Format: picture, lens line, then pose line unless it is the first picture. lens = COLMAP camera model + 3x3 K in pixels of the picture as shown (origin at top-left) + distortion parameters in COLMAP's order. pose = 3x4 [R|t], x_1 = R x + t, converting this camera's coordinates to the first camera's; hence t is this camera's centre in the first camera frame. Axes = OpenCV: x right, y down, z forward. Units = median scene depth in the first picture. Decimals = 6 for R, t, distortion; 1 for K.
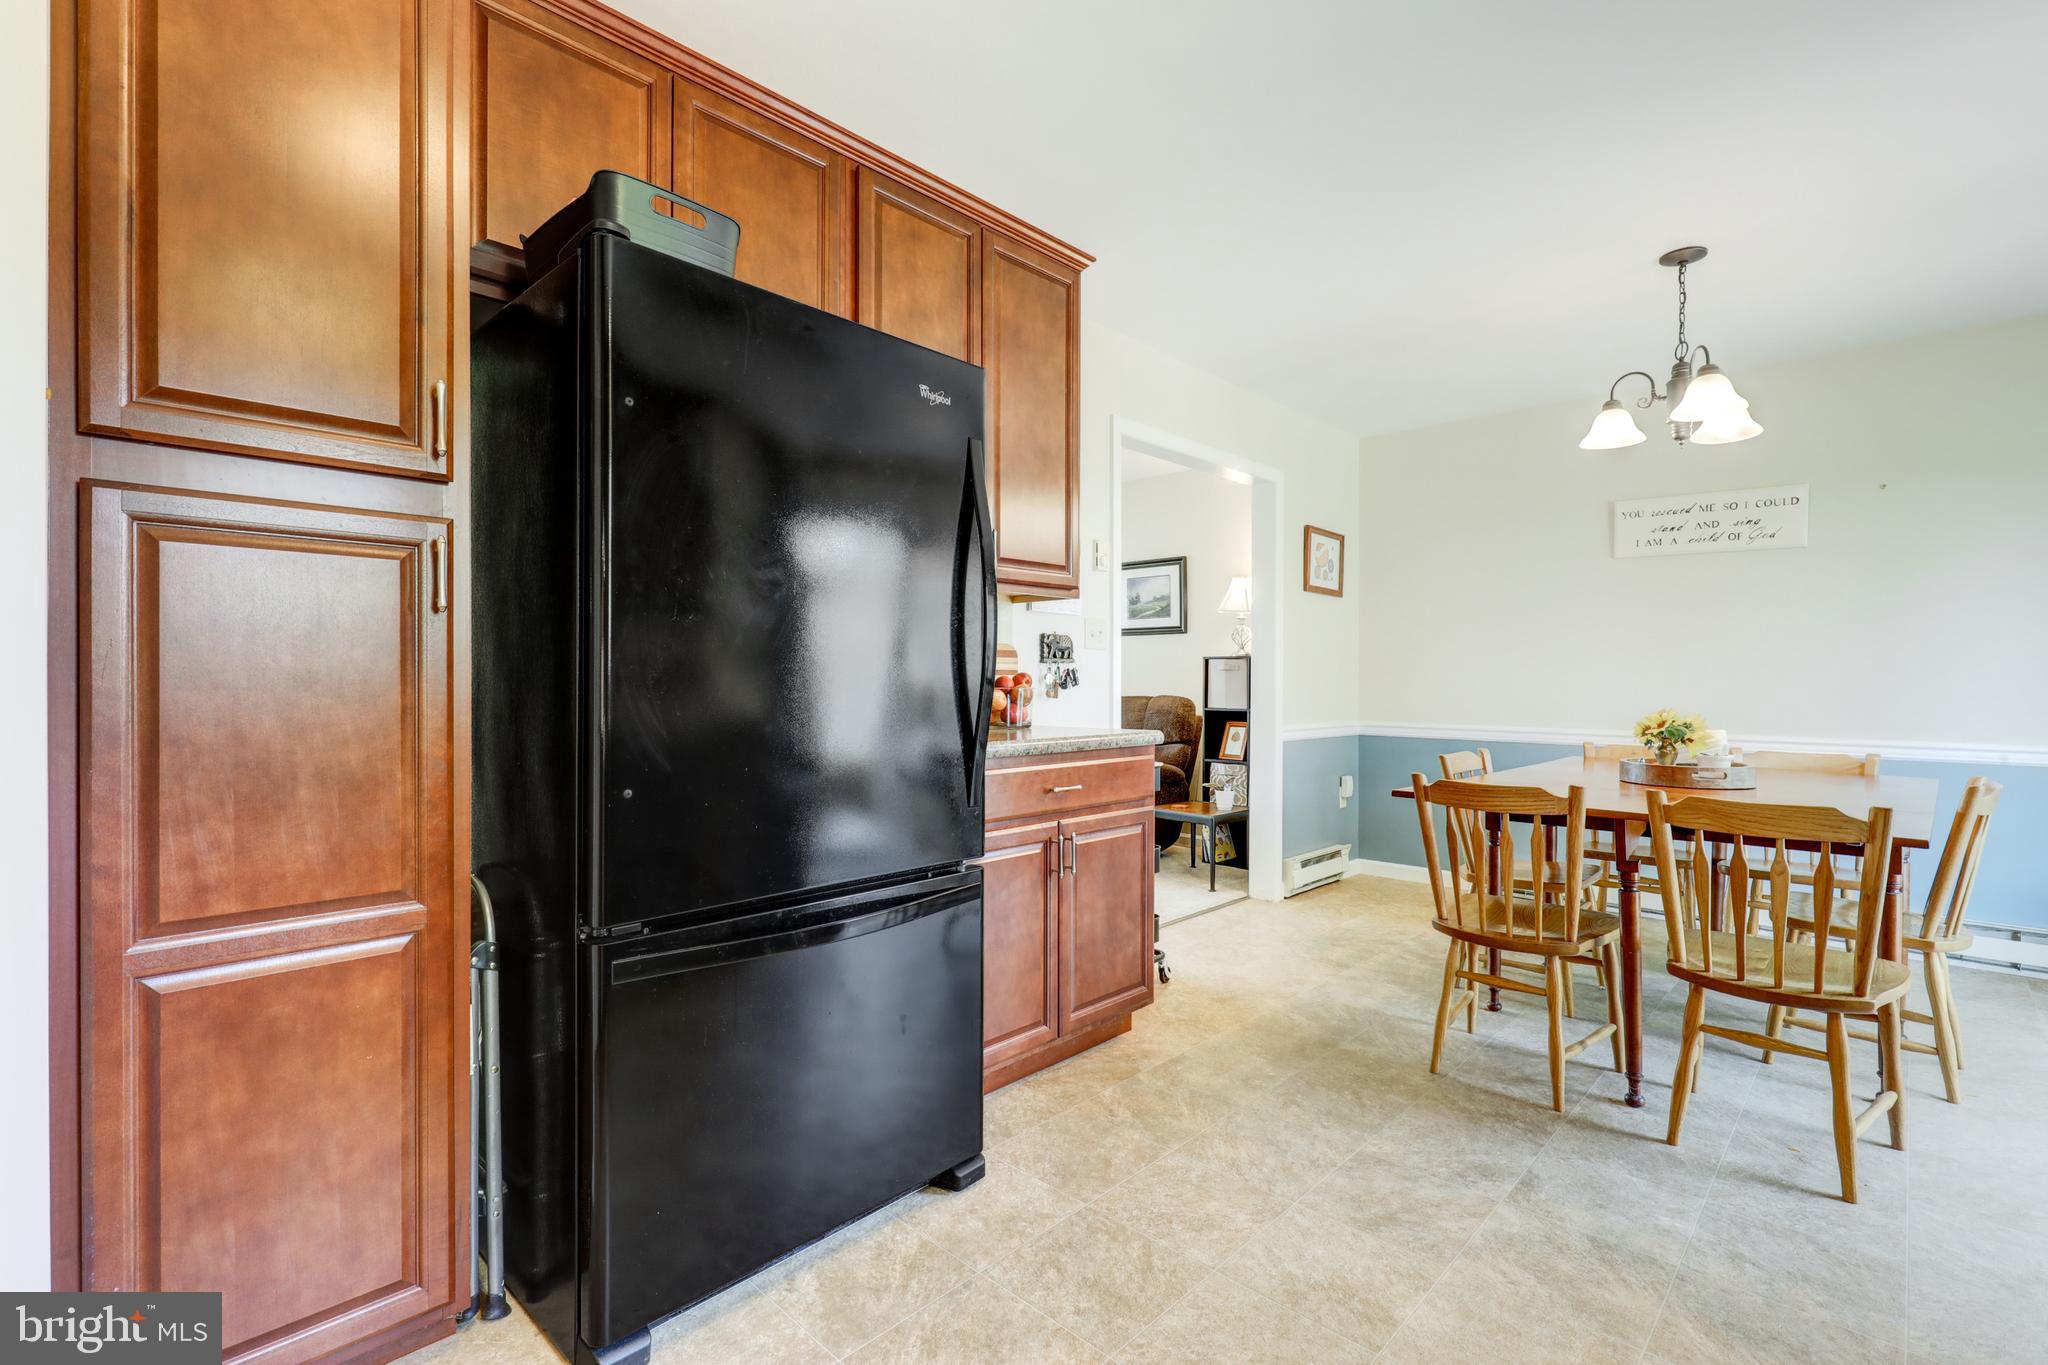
lens RADIAL K [[919.4, 0, 1028.9], [0, 919.4, 686.1], [0, 0, 1]] dist [-0.001993, -0.000703]
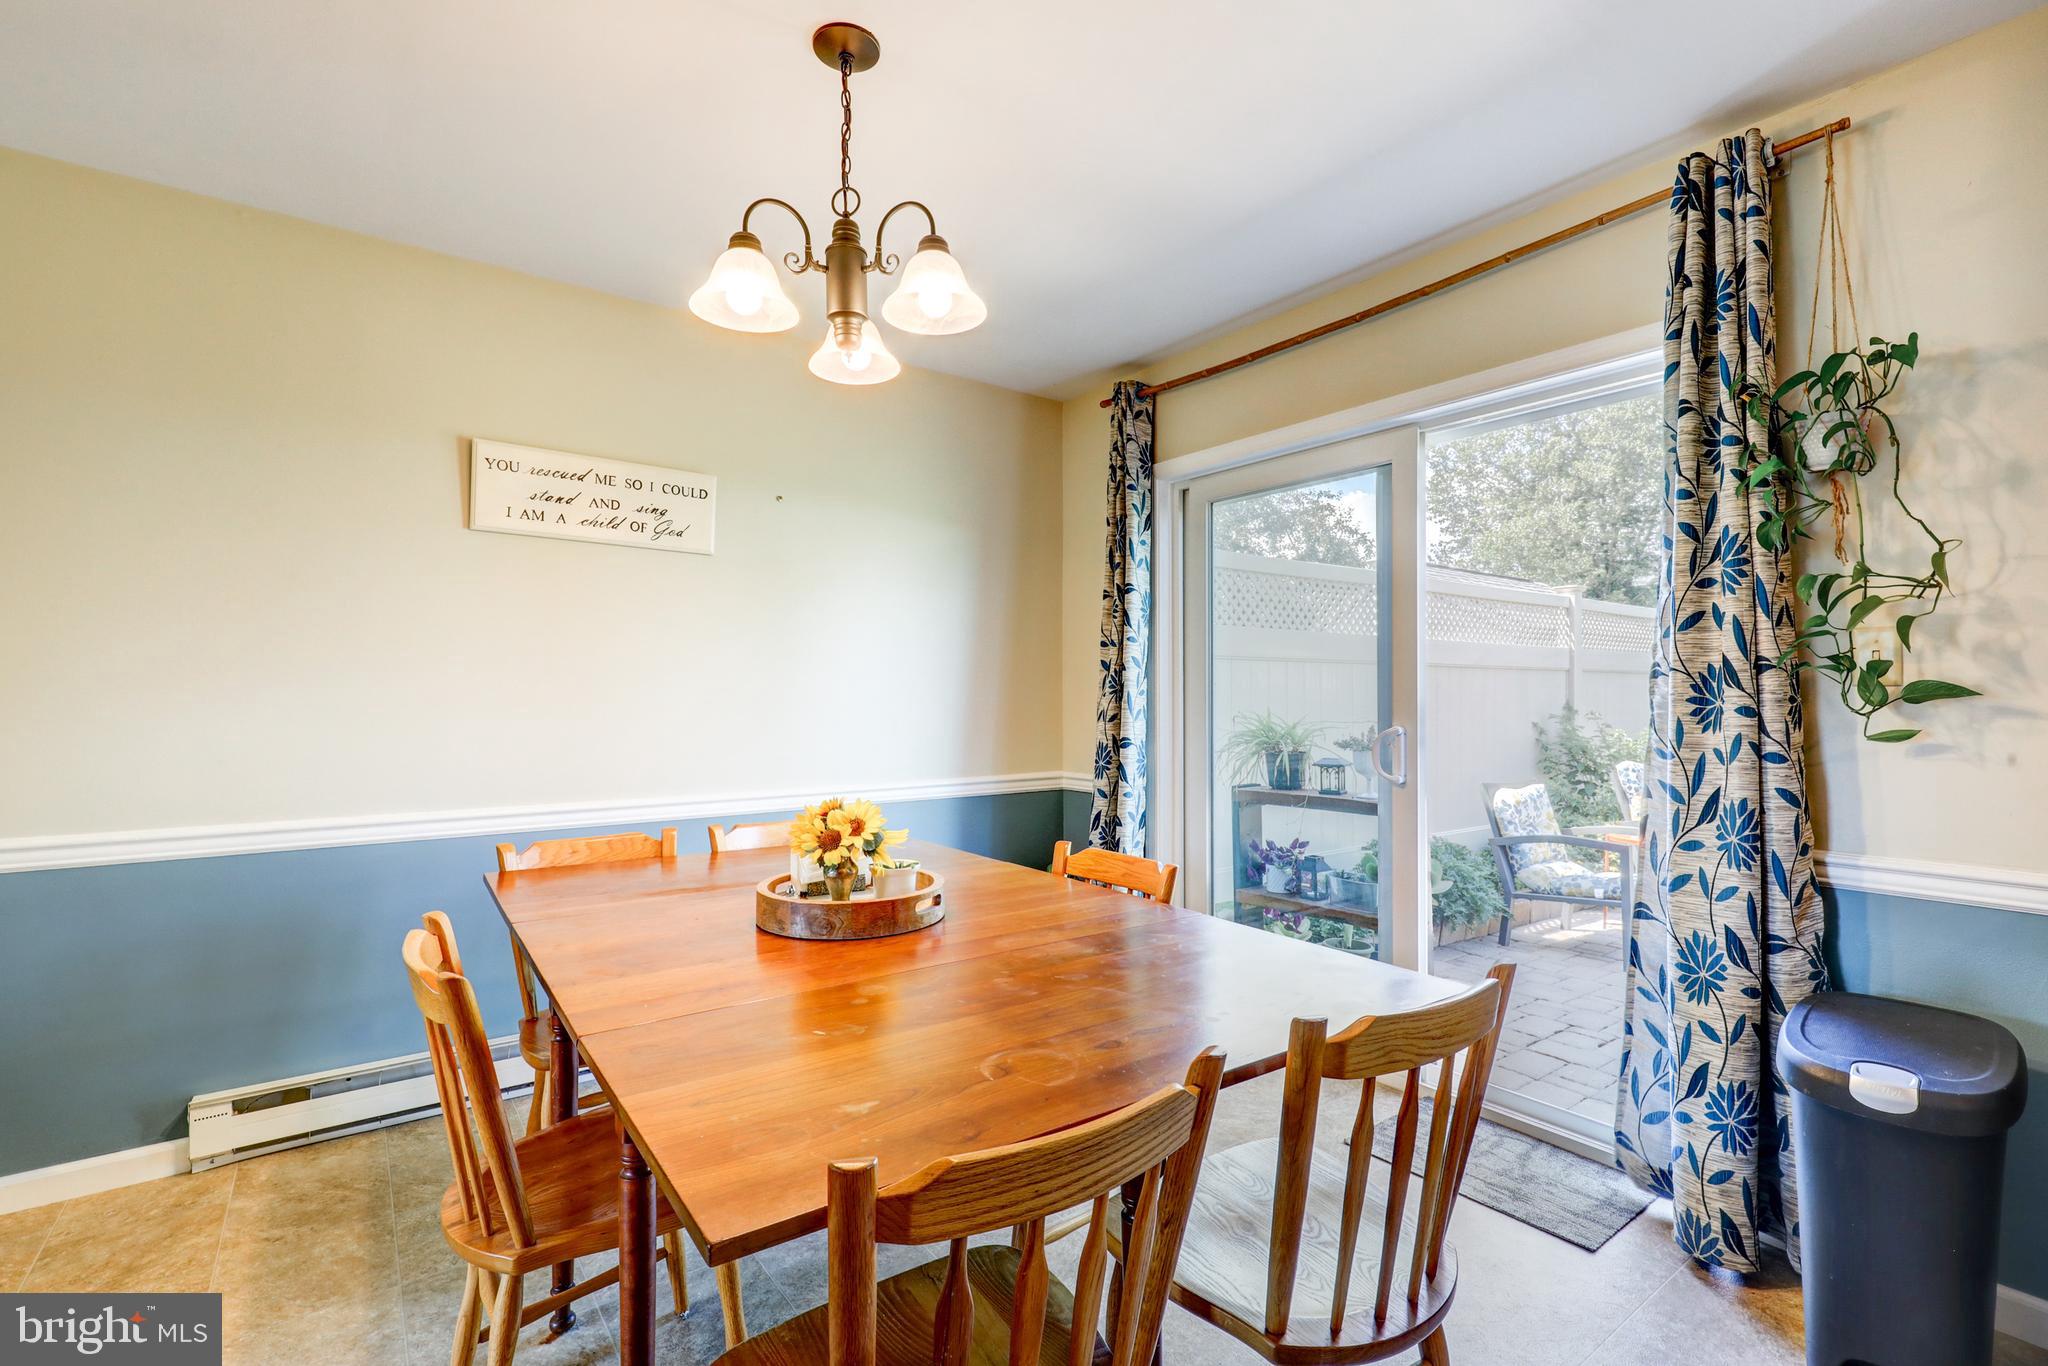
lens RADIAL K [[919.4, 0, 1028.9], [0, 919.4, 686.6], [0, 0, 1]] dist [-0.001993, -0.000703]
pose [[0.168050, 0.000651, 0.985778, 0.134190], [0.004963, 0.999987, -0.001506, -0.044615], [-0.985766, 0.005146, 0.168044, 0.778685]]
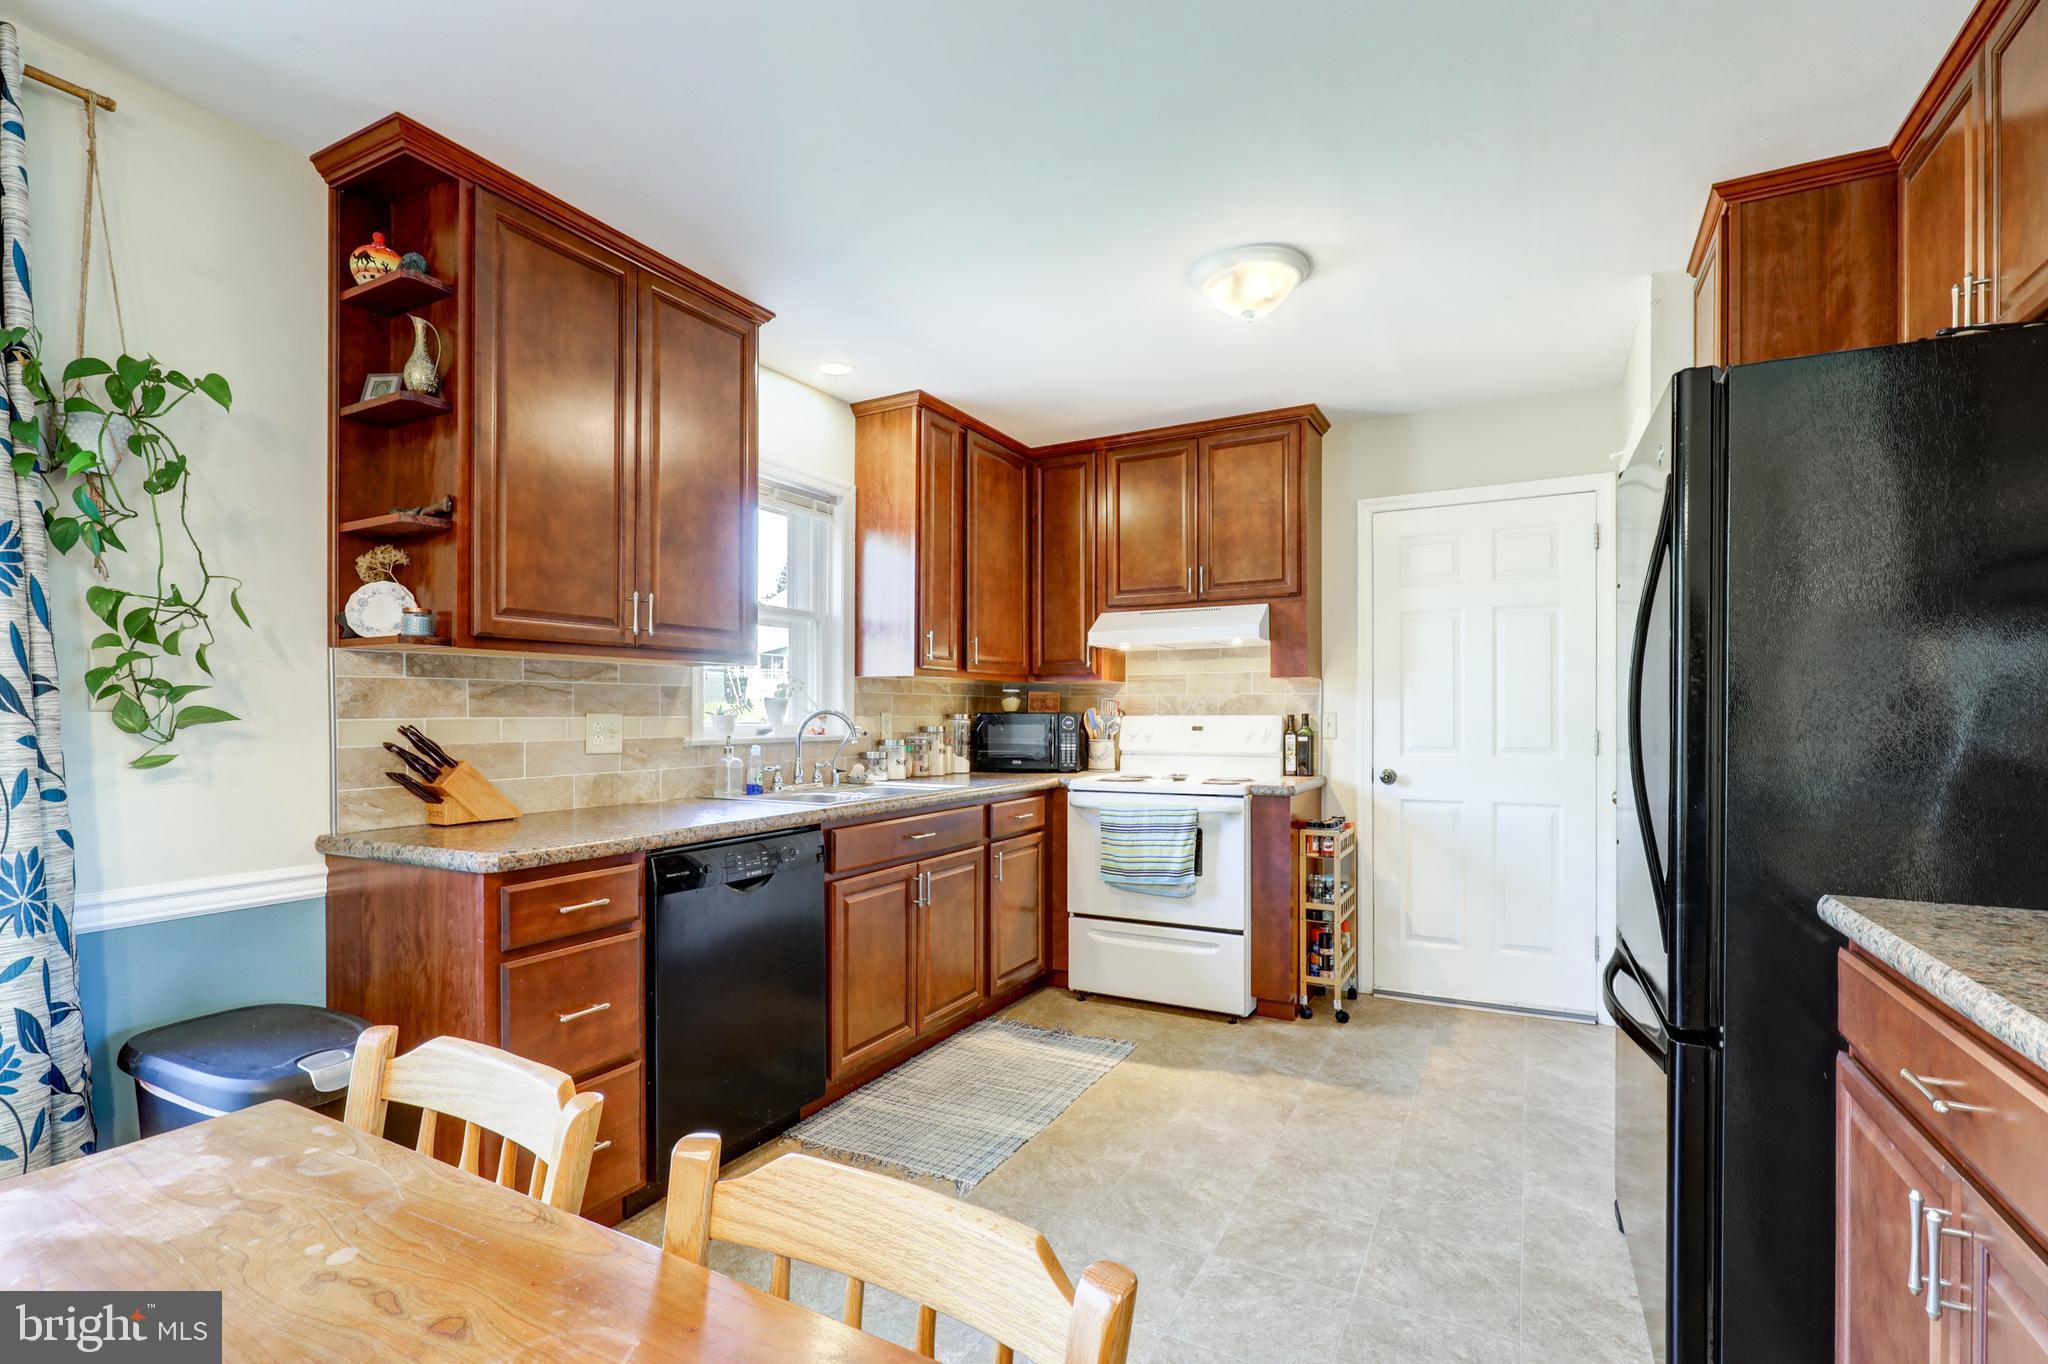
lens RADIAL K [[938.4, 0, 1023.3], [0, 938.4, 720.5], [0, 0, 1]] dist [0.001247, 0.000254]
pose [[-0.964272, 0.000385, -0.264913, 0.436348], [-0.001668, 0.999970, 0.007526, -0.042706], [0.264908, 0.007699, -0.964243, 1.055261]]
